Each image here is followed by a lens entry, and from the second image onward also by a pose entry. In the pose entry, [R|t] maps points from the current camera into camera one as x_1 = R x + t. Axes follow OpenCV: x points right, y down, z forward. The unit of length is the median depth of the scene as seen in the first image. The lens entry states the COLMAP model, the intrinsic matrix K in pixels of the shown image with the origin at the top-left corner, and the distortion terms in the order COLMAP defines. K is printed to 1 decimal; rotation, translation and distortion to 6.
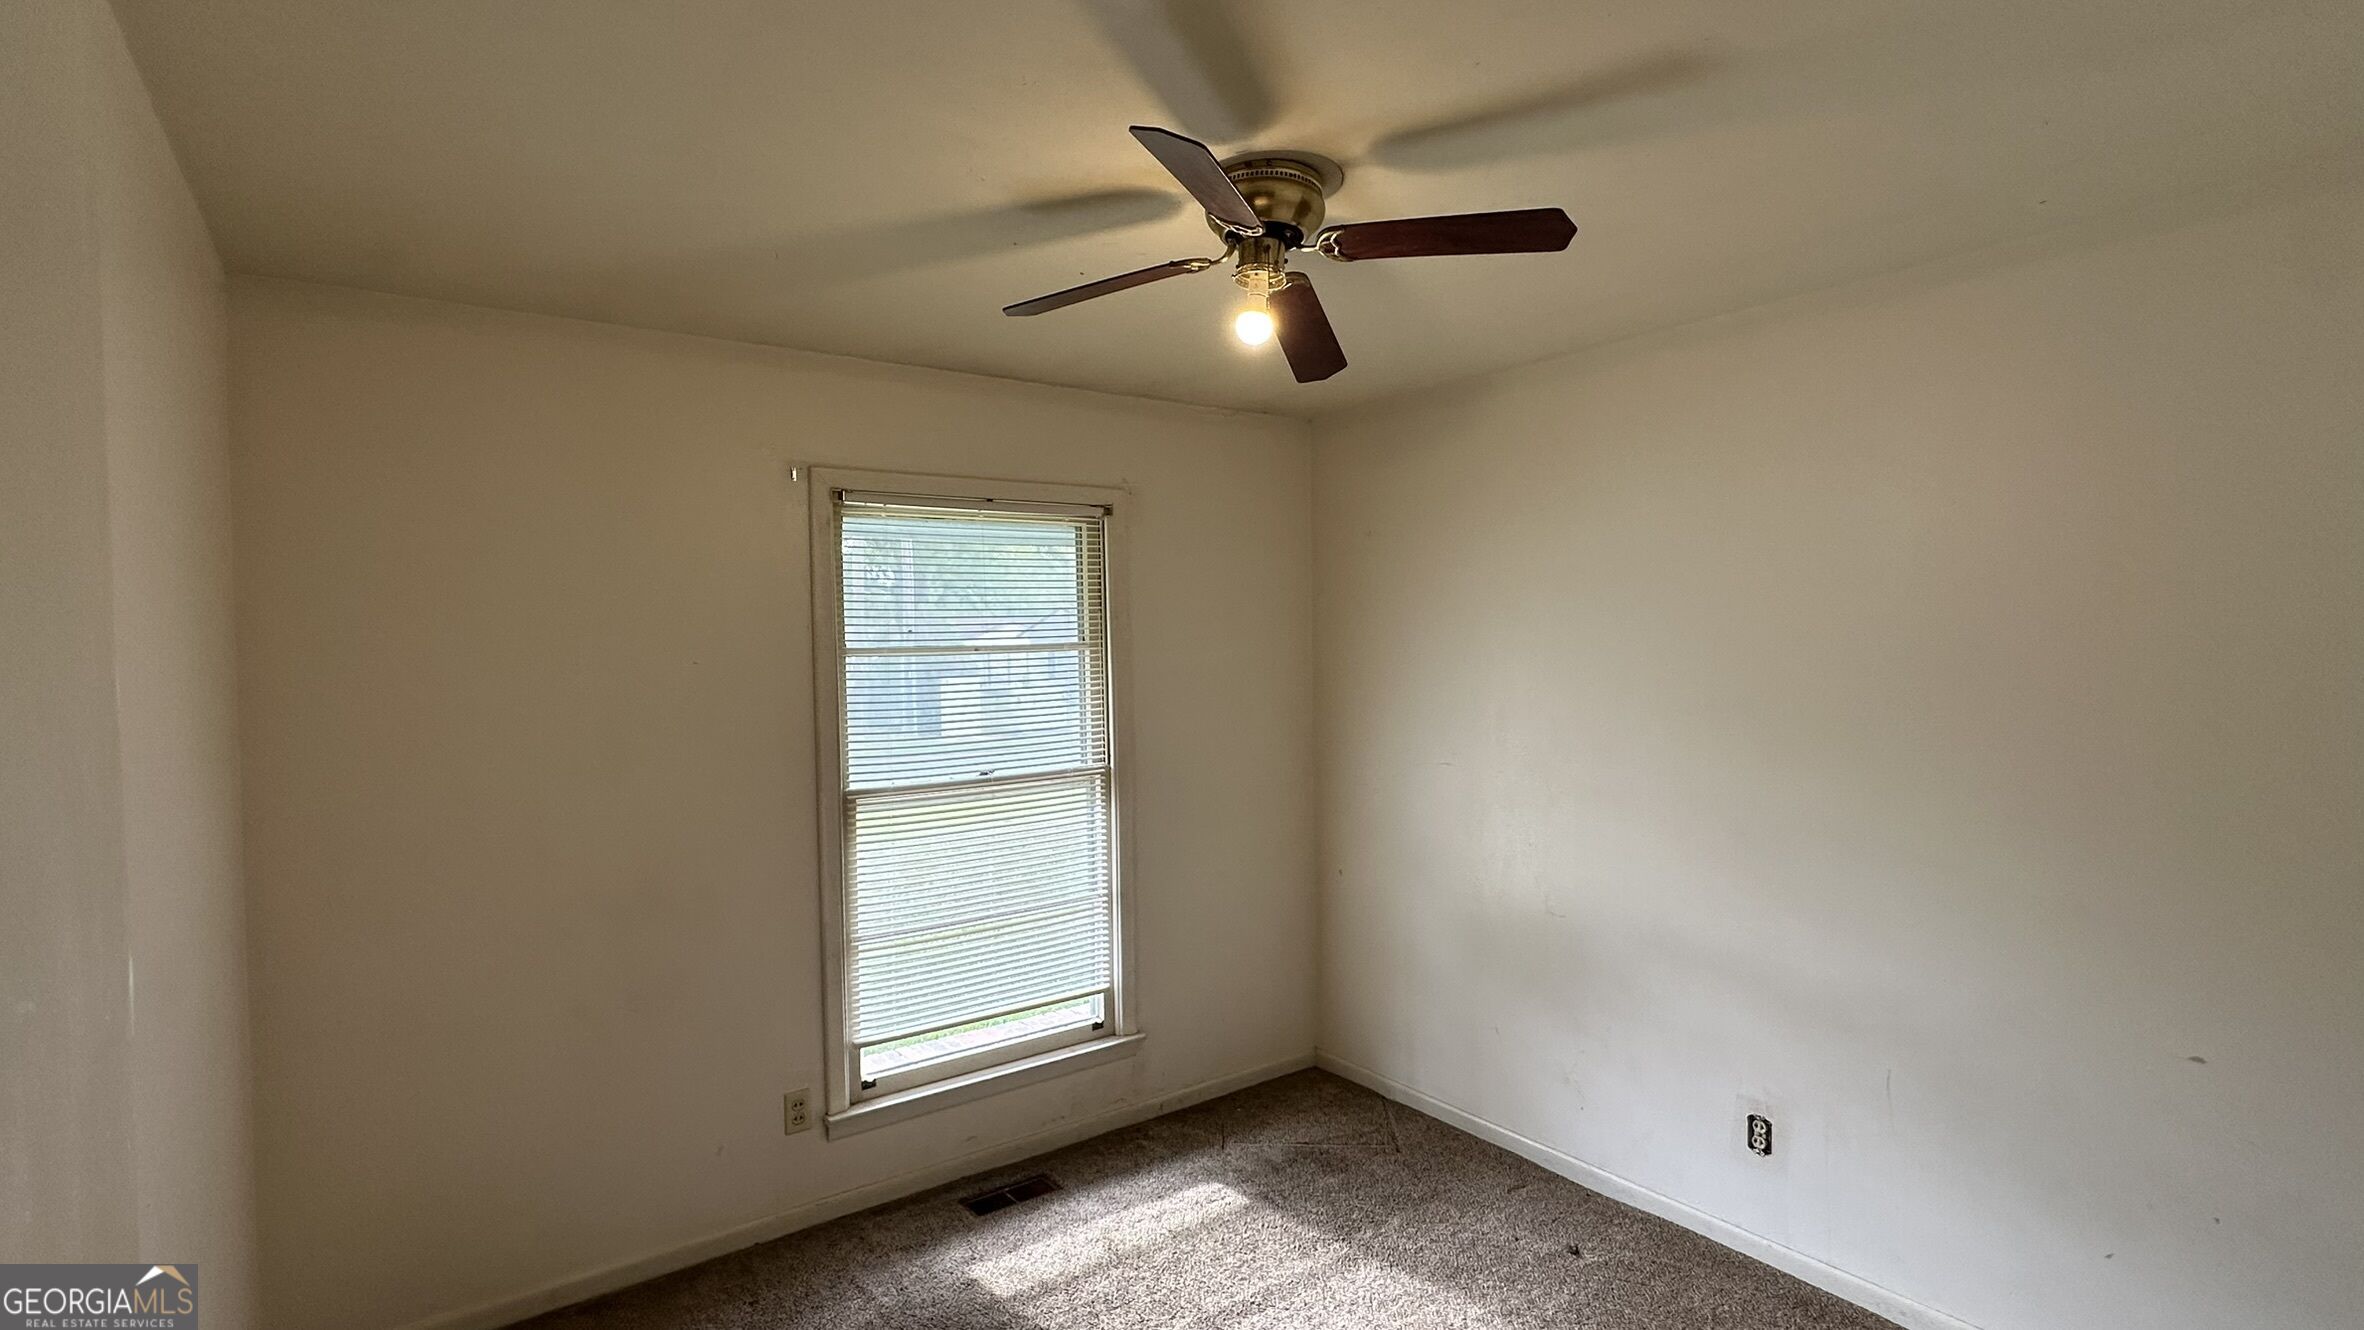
lens RADIAL K [[1093.4, 0, 1175.3], [0, 1093.4, 671.4], [0, 0, 1]] dist [-0.001476, -0.000615]
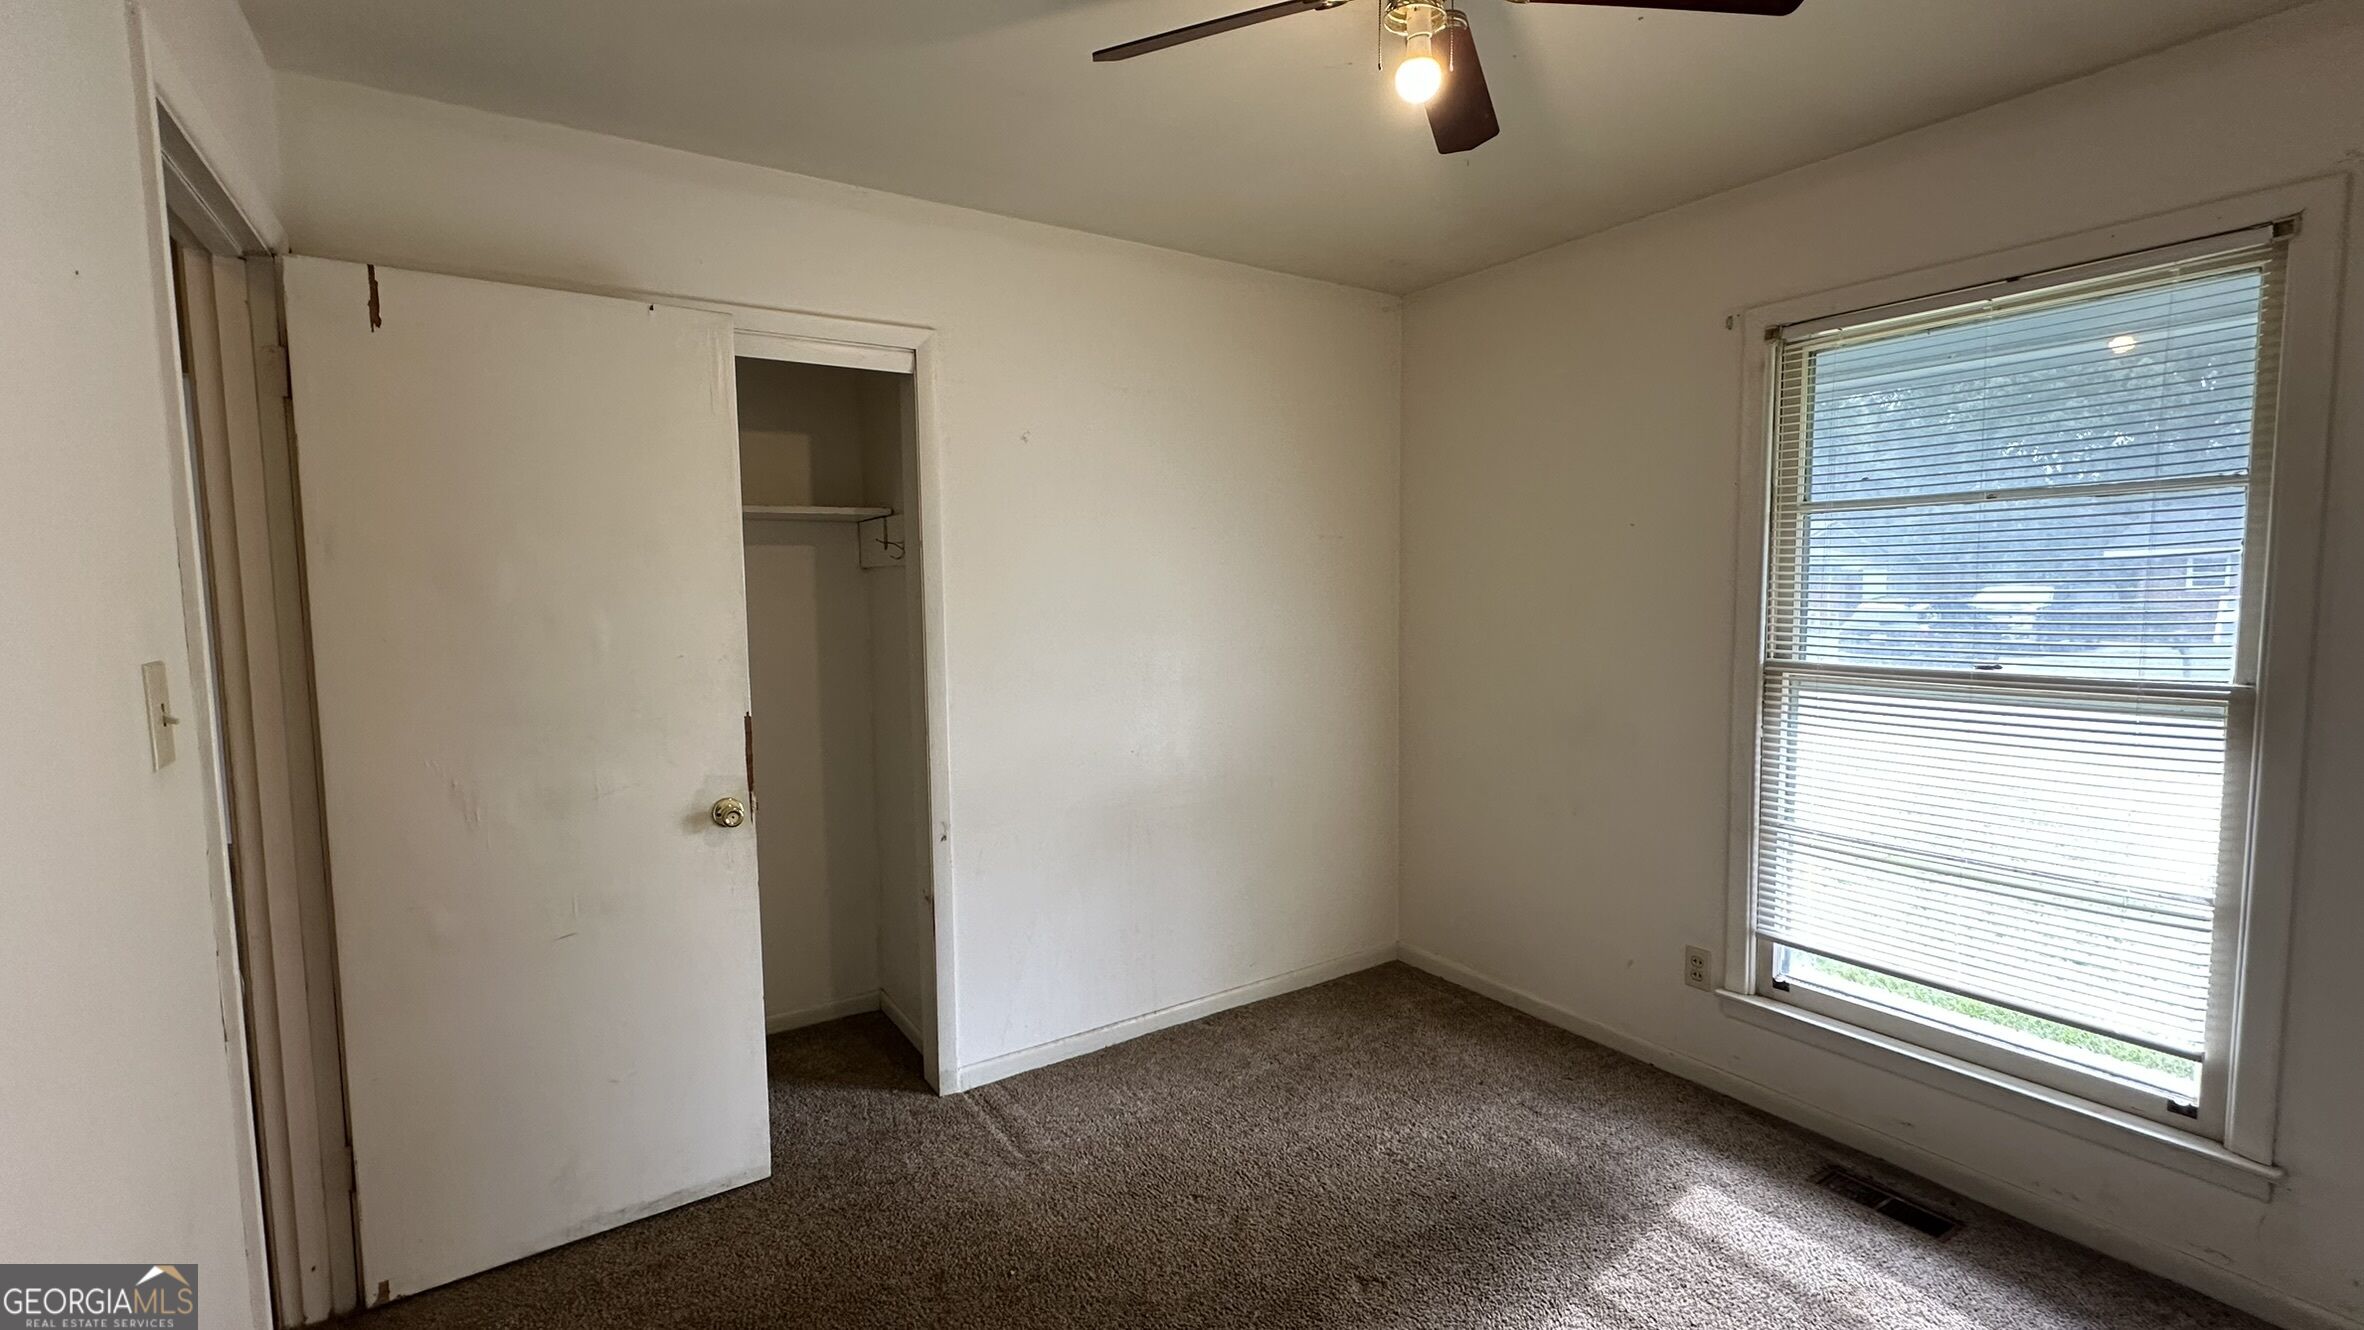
lens RADIAL K [[1009.1, 0, 1175.4], [0, 1009.1, 668.9], [0, 0, 1]] dist [-0.000558, -0.000046]
pose [[-0.028303, 0.107248, -0.993829, 0.549383], [-0.014054, 0.994087, 0.107676, 0.031403], [0.999501, 0.017014, -0.026628, 0.516507]]
